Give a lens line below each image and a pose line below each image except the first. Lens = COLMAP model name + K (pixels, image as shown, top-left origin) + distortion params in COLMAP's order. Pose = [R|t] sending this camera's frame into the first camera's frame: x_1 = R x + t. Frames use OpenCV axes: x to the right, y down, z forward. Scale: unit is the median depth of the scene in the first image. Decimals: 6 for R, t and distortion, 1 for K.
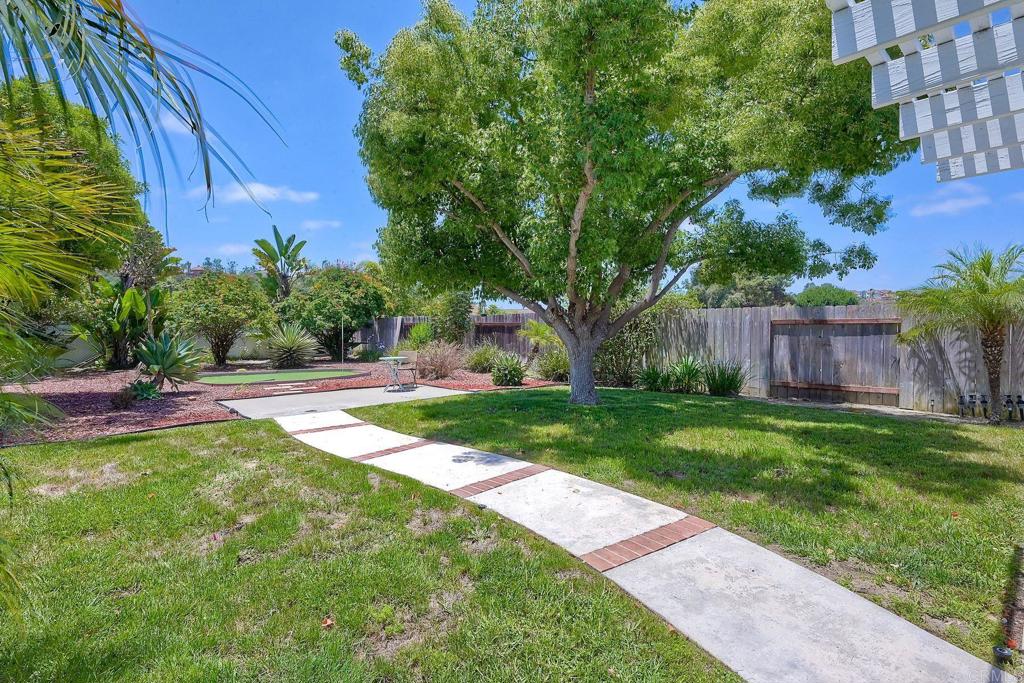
lens RADIAL K [[510.7, 0, 511.7], [0, 510.7, 342.8], [0, 0, 1]] dist [0.013960, 0.000228]
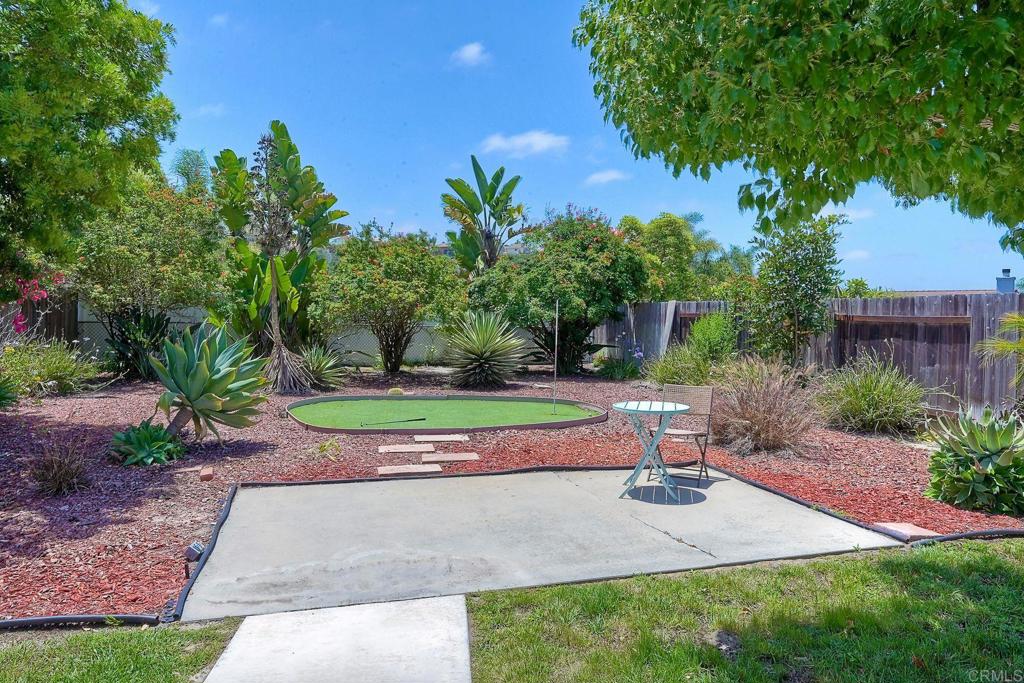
lens RADIAL K [[658.5, 0, 506.0], [0, 658.5, 311.7], [0, 0, 1]] dist [-0.007467, 0.001760]
pose [[0.893541, 0.015643, -0.448710, -0.063770], [-0.032426, 0.999031, -0.029743, -0.013771], [0.447810, 0.041126, 0.893182, 0.303464]]
